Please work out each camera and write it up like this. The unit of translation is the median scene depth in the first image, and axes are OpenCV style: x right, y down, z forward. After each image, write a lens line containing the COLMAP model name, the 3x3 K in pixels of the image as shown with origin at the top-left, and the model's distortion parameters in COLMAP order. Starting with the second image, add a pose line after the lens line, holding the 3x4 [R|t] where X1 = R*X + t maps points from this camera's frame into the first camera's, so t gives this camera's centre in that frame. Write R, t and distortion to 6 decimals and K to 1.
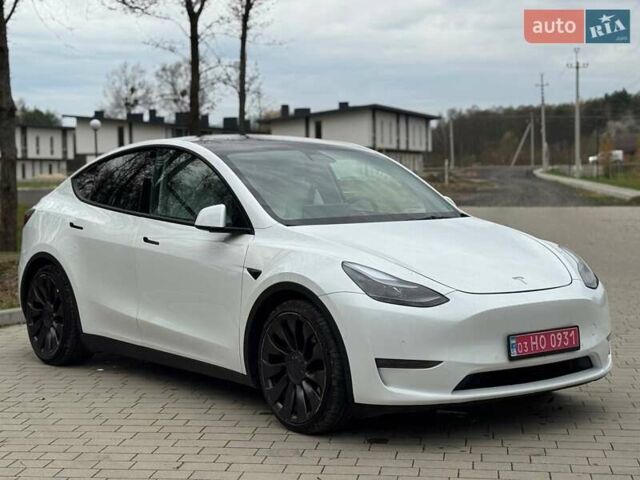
lens RADIAL K [[1220.0, 0, 326.0], [0, 1220.0, 235.1], [0, 0, 1]] dist [0.143315, 0.000000]
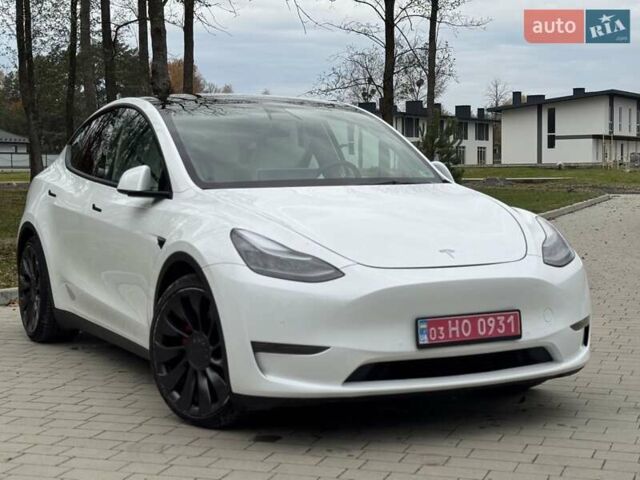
lens RADIAL K [[1220.0, 0, 327.6], [0, 1220.0, 229.2], [0, 0, 1]] dist [0.143315, 0.000000]
pose [[0.980337, 0.012670, -0.196923, 0.231527], [-0.012103, 0.999918, 0.004083, 0.017041], [0.196959, -0.001619, 0.980410, 0.159807]]
